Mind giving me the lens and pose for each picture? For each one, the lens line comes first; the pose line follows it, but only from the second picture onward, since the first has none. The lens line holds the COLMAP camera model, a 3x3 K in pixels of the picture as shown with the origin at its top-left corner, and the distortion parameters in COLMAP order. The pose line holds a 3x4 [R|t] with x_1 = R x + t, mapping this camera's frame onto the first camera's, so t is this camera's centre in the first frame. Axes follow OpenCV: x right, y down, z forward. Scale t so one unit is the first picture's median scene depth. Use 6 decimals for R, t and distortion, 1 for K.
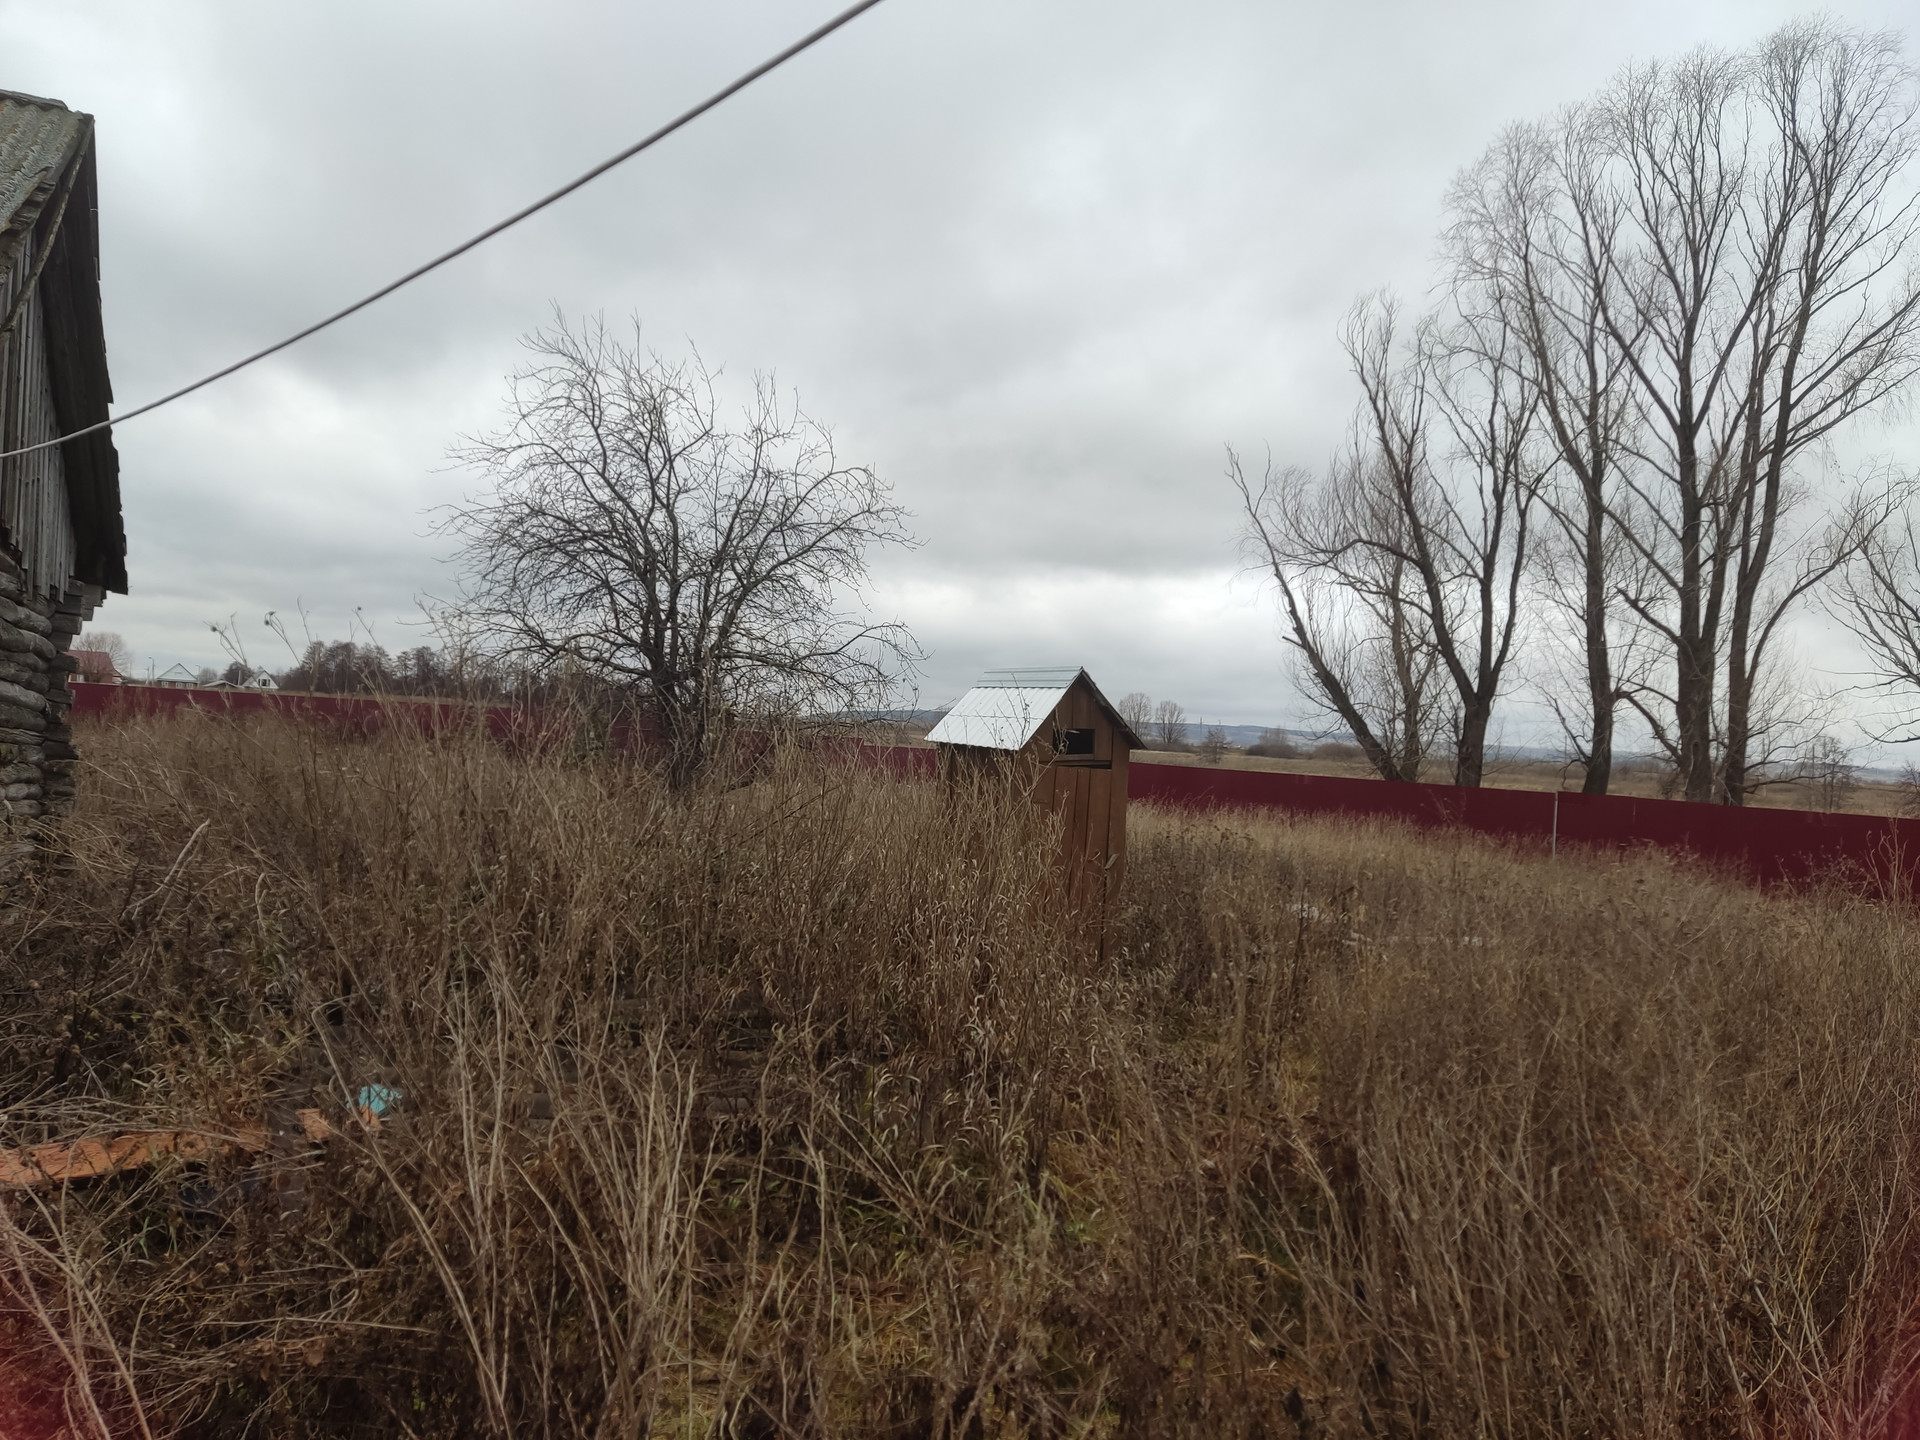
lens RADIAL K [[1512.5, 0, 960.0], [0, 1512.5, 720.0], [0, 0, 1]] dist [0.087034, -0.106338]
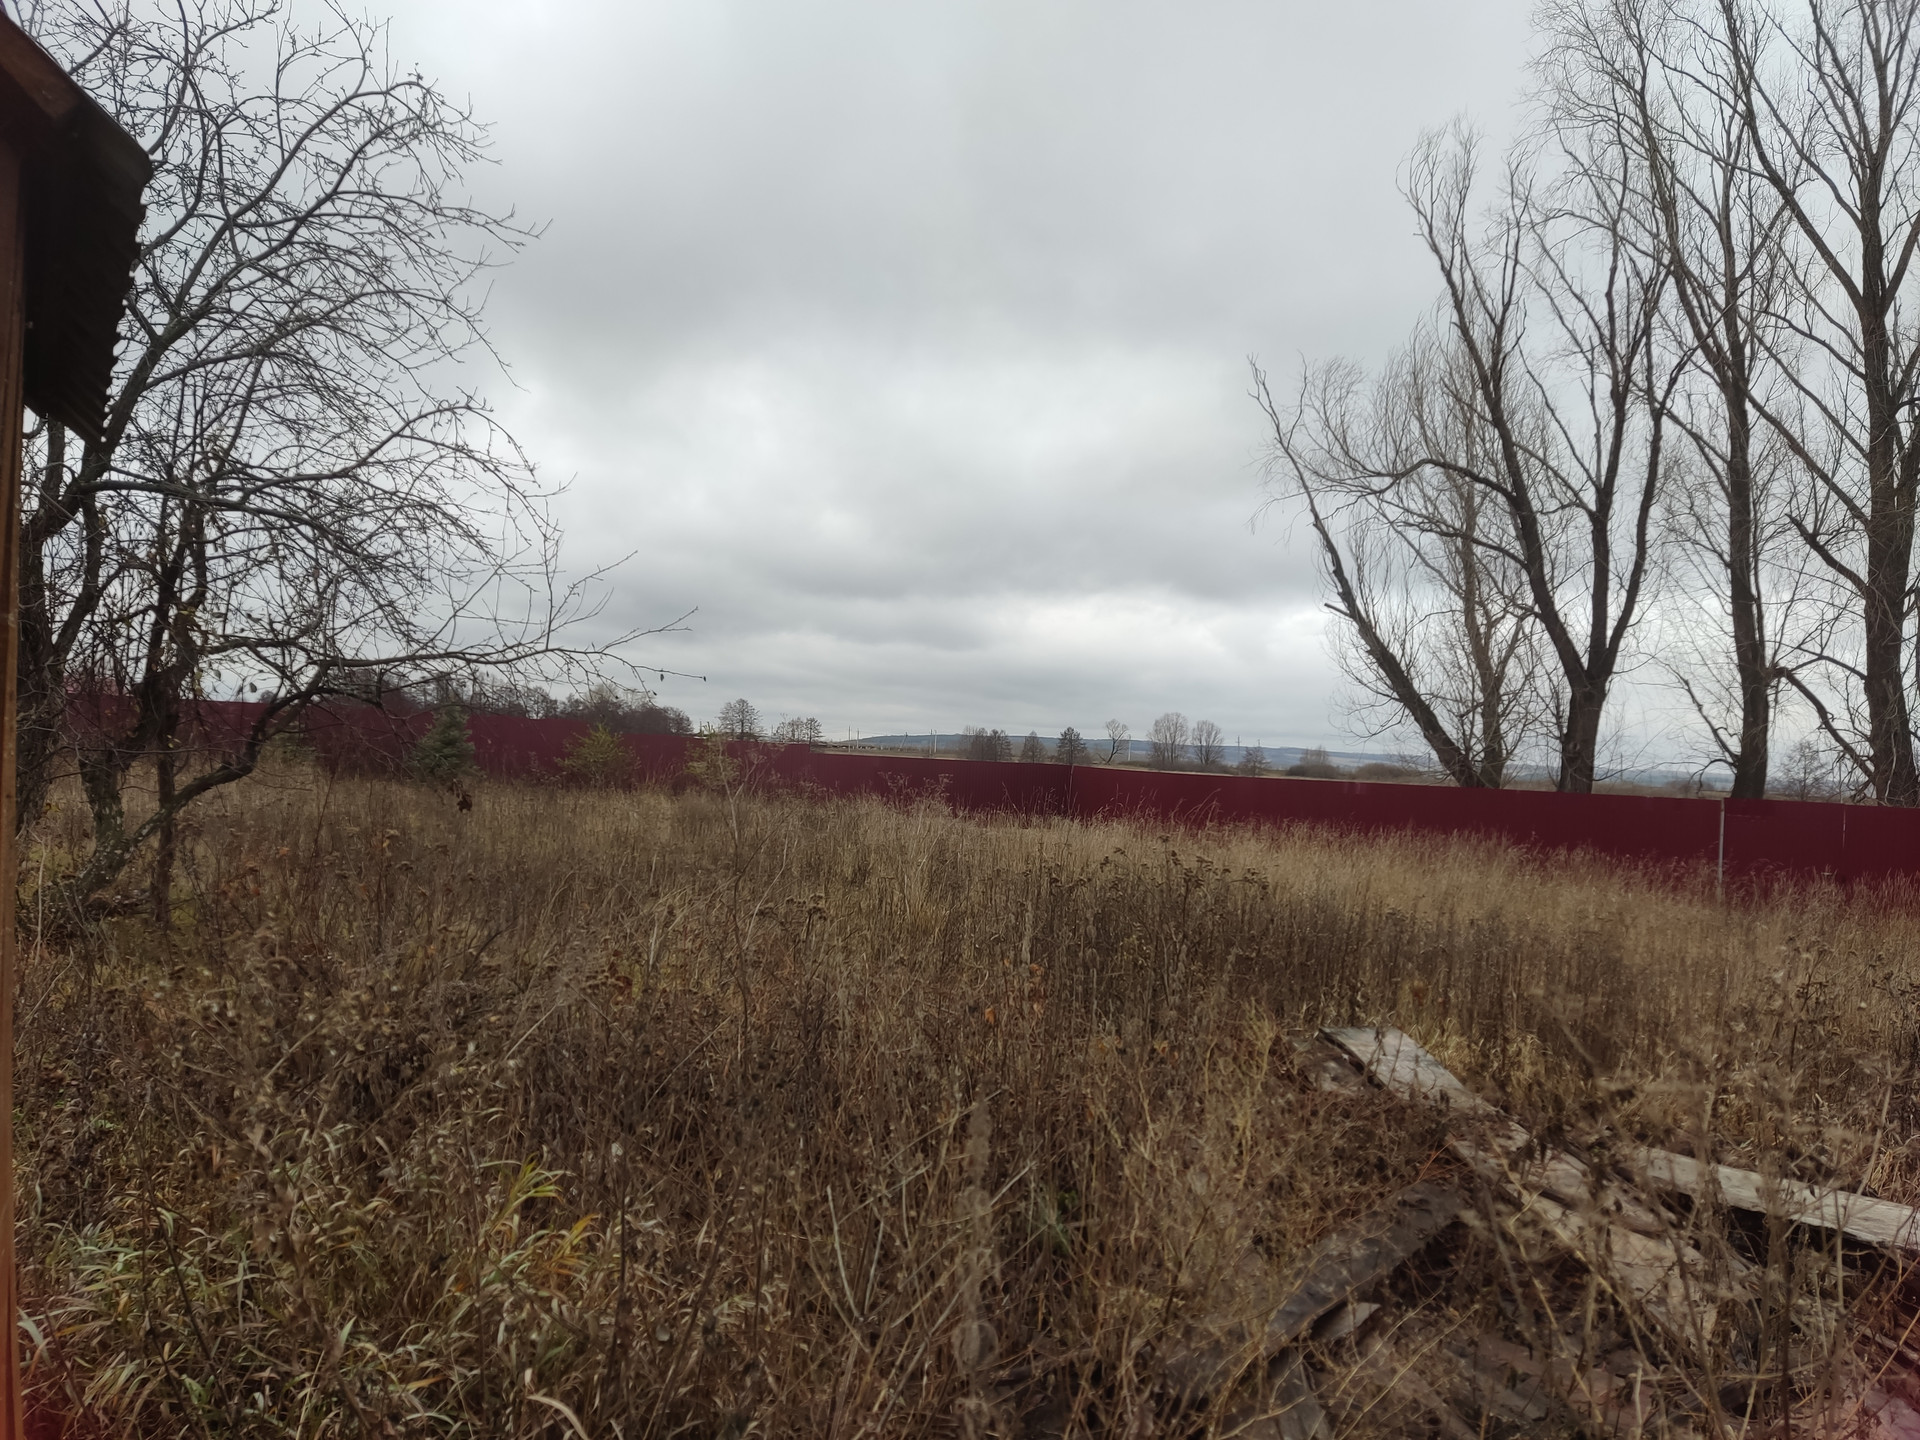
lens RADIAL K [[1512.5, 0, 960.0], [0, 1512.5, 720.0], [0, 0, 1]] dist [0.087034, -0.106338]
pose [[0.999649, -0.008432, -0.025129, 0.050403], [0.008010, 0.999826, -0.016843, 0.017174], [0.025267, 0.016636, 0.999542, 0.245439]]
